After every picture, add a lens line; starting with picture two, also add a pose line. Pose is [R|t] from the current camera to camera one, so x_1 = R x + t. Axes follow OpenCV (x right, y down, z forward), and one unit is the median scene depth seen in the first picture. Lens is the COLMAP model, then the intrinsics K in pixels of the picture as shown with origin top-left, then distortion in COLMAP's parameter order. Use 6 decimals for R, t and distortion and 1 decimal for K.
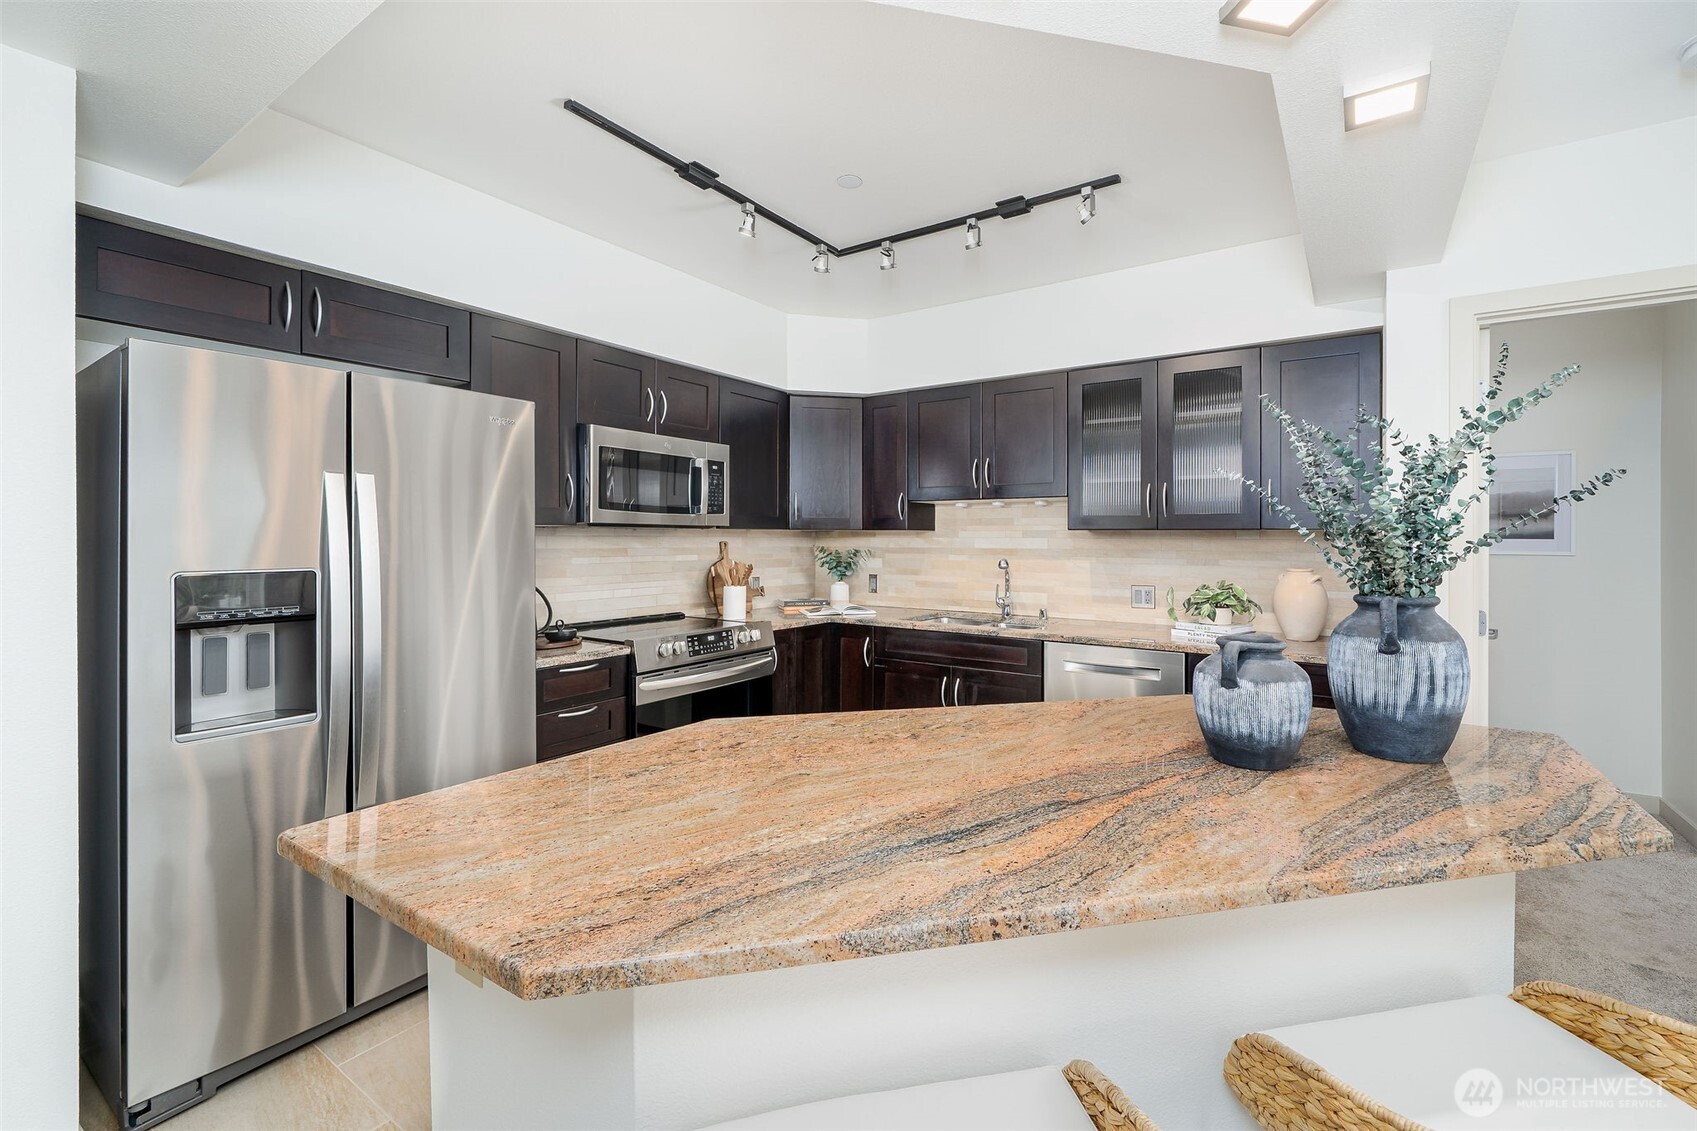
lens RADIAL K [[696.7, 0, 886.0], [0, 696.7, 543.3], [0, 0, 1]] dist [-0.000502, 0.000018]
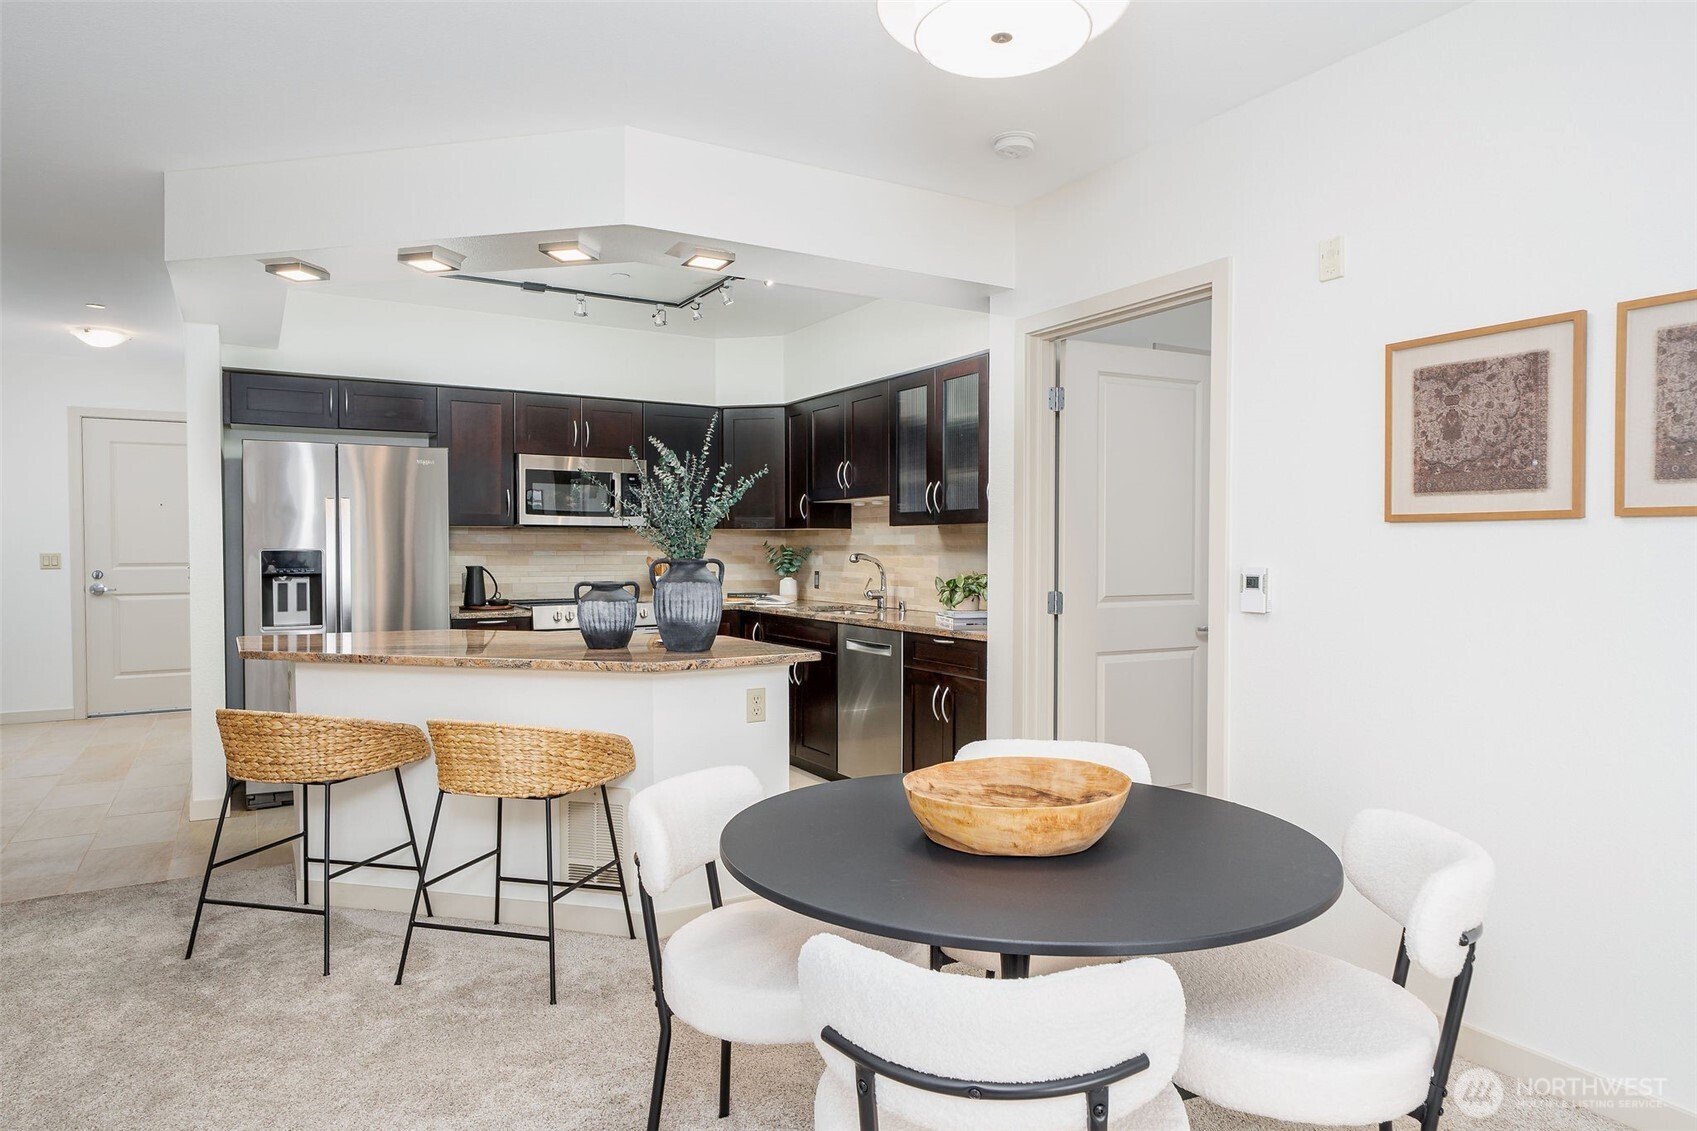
lens RADIAL K [[983.4, 0, 810.8], [0, 983.4, 562.9], [0, 0, 1]] dist [0.002410, -0.000889]
pose [[0.885822, 0.005515, -0.463992, 0.848643], [-0.001793, 0.999963, 0.008464, 0.025712], [0.464021, -0.006666, 0.885799, -0.400620]]
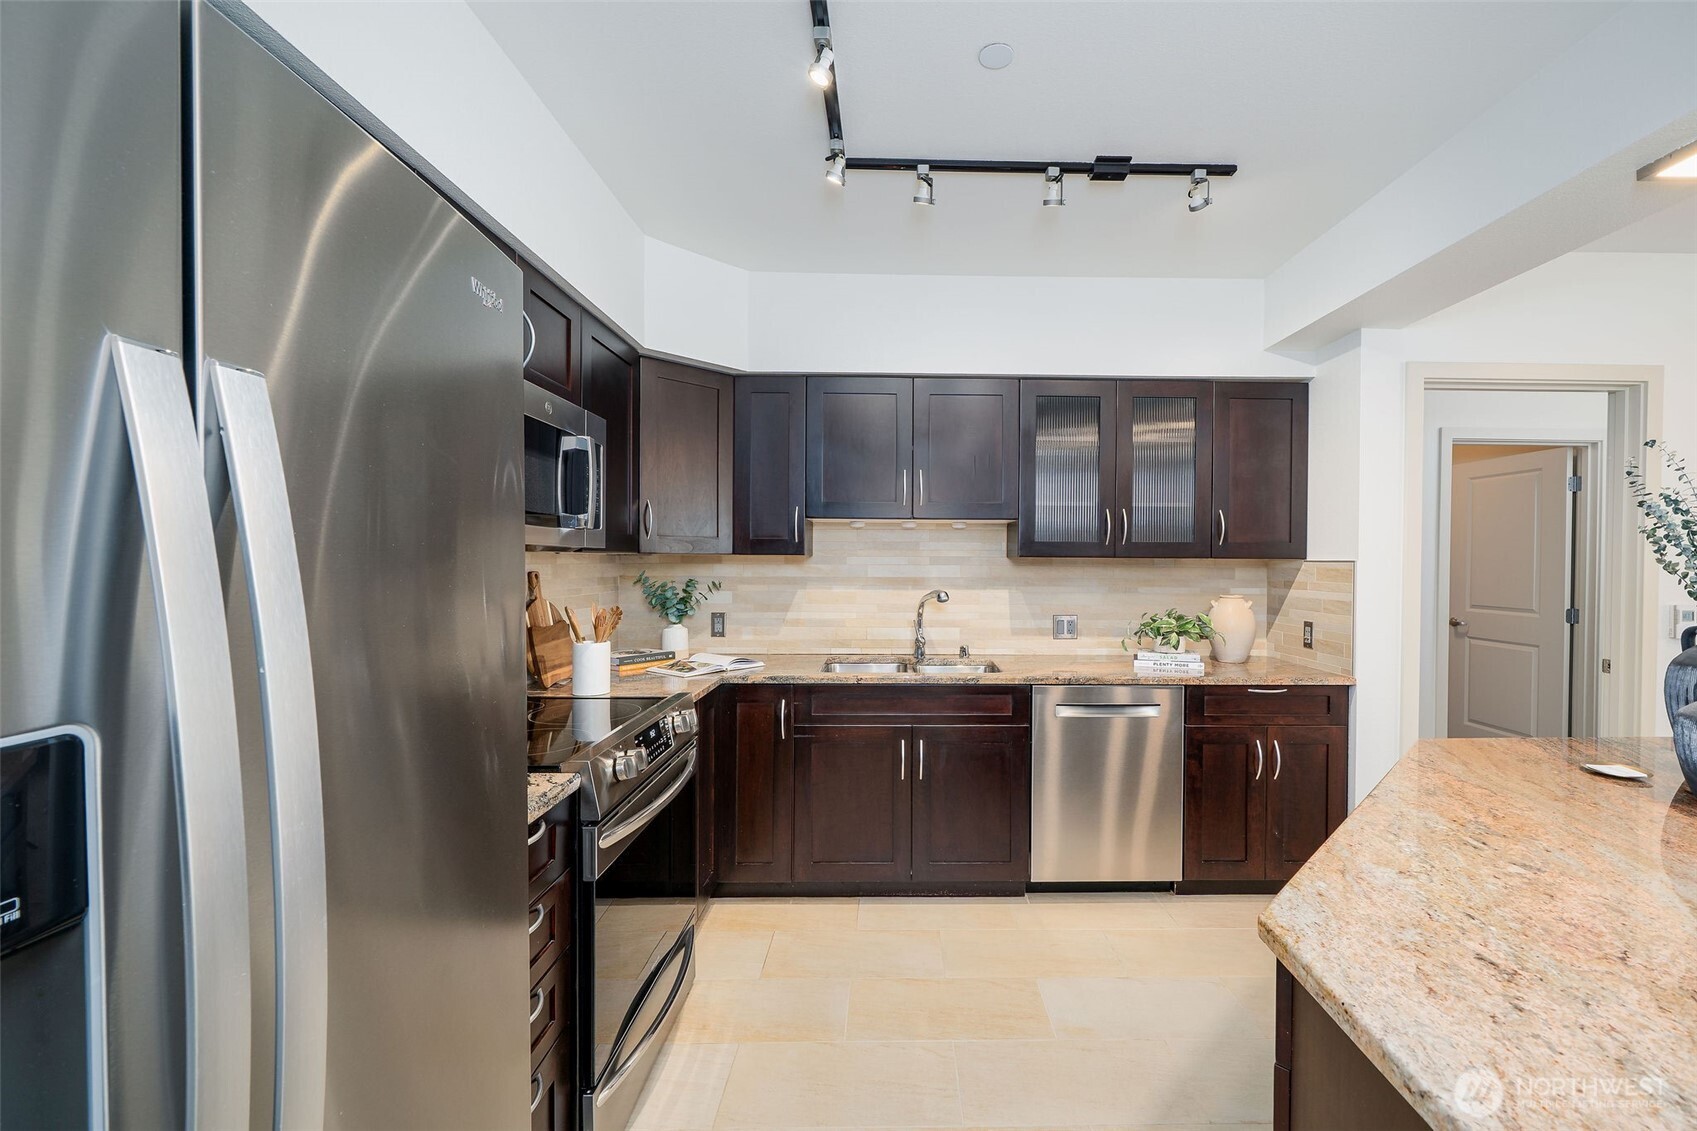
lens RADIAL K [[696.7, 0, 849.5], [0, 696.7, 565.8], [0, 0, 1]] dist [-0.000502, 0.000018]
pose [[0.829752, -0.001390, 0.558131, -0.416532], [0.001251, 0.999999, 0.000630, -0.008671], [-0.558131, 0.000176, 0.829753, 0.376819]]
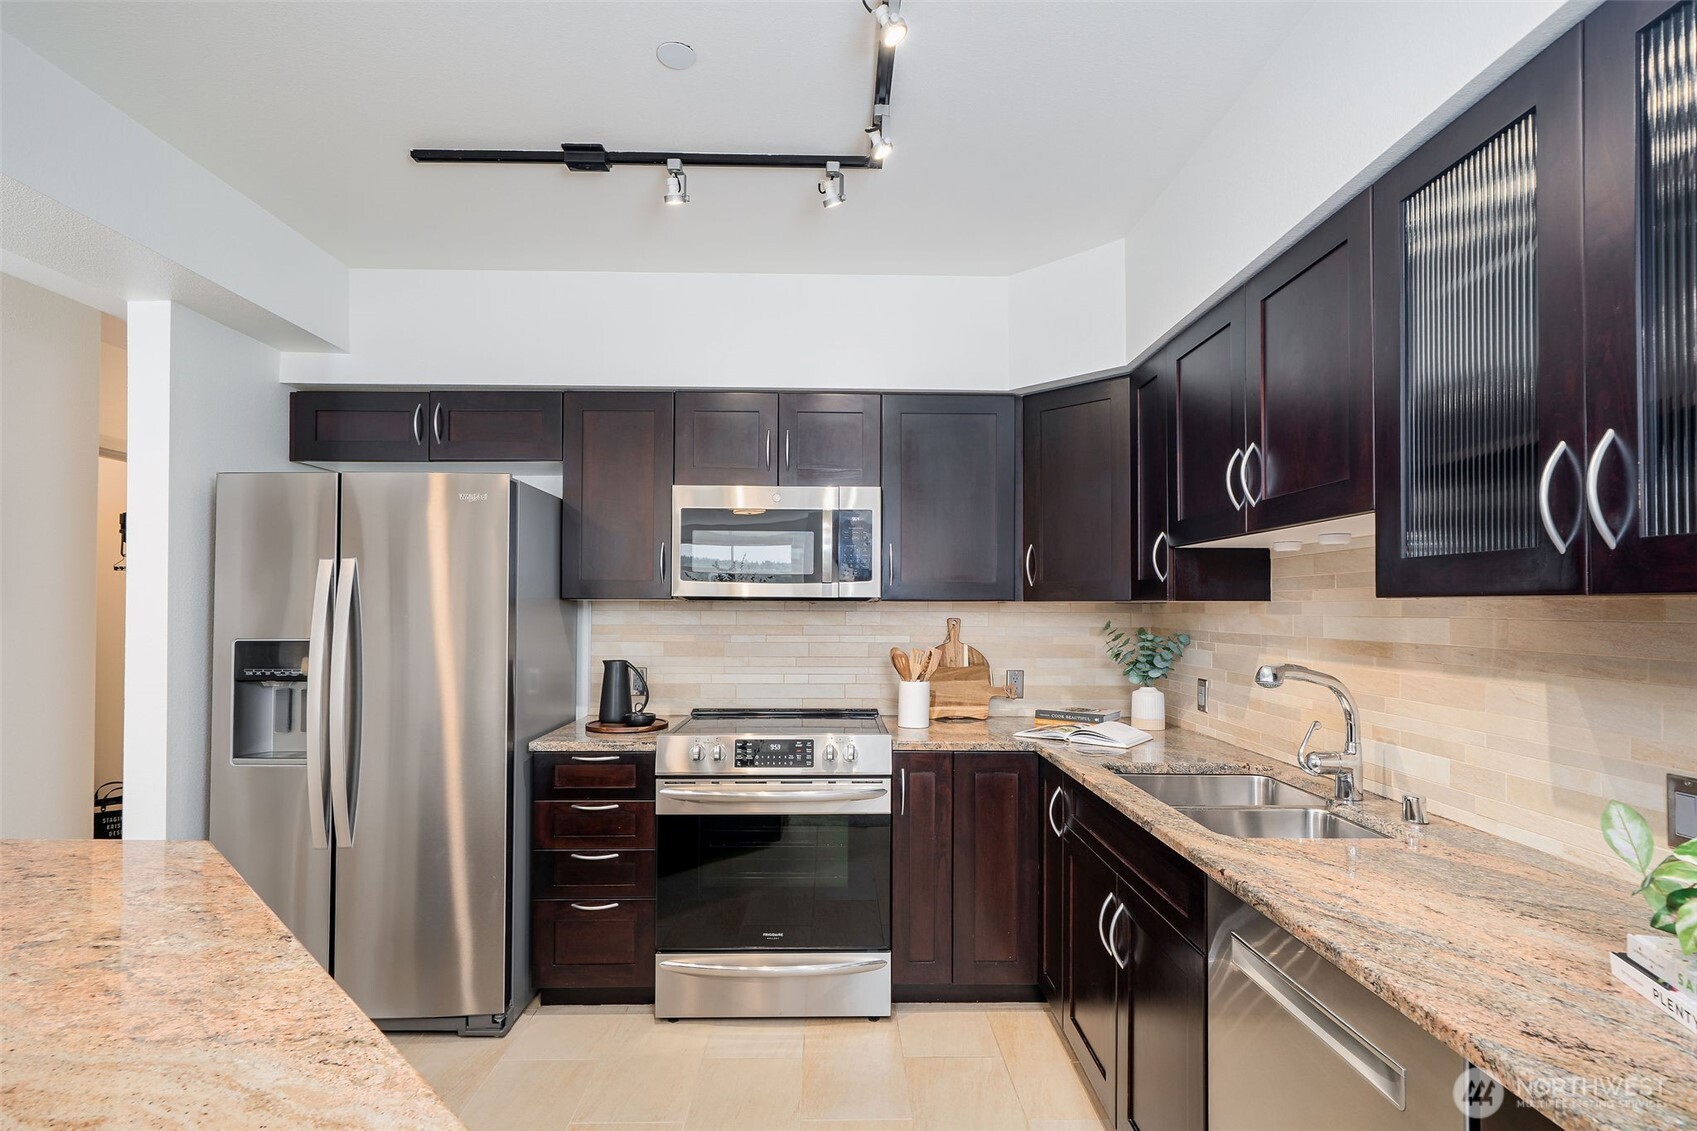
lens RADIAL K [[787.9, 0, 847.0], [0, 787.9, 600.6], [0, 0, 1]] dist [-0.002864, 0.000218]
pose [[0.571566, -0.008262, -0.820515, 0.439829], [-0.007940, 0.999847, -0.015599, -0.008297], [0.820518, 0.015431, 0.571413, 0.515321]]
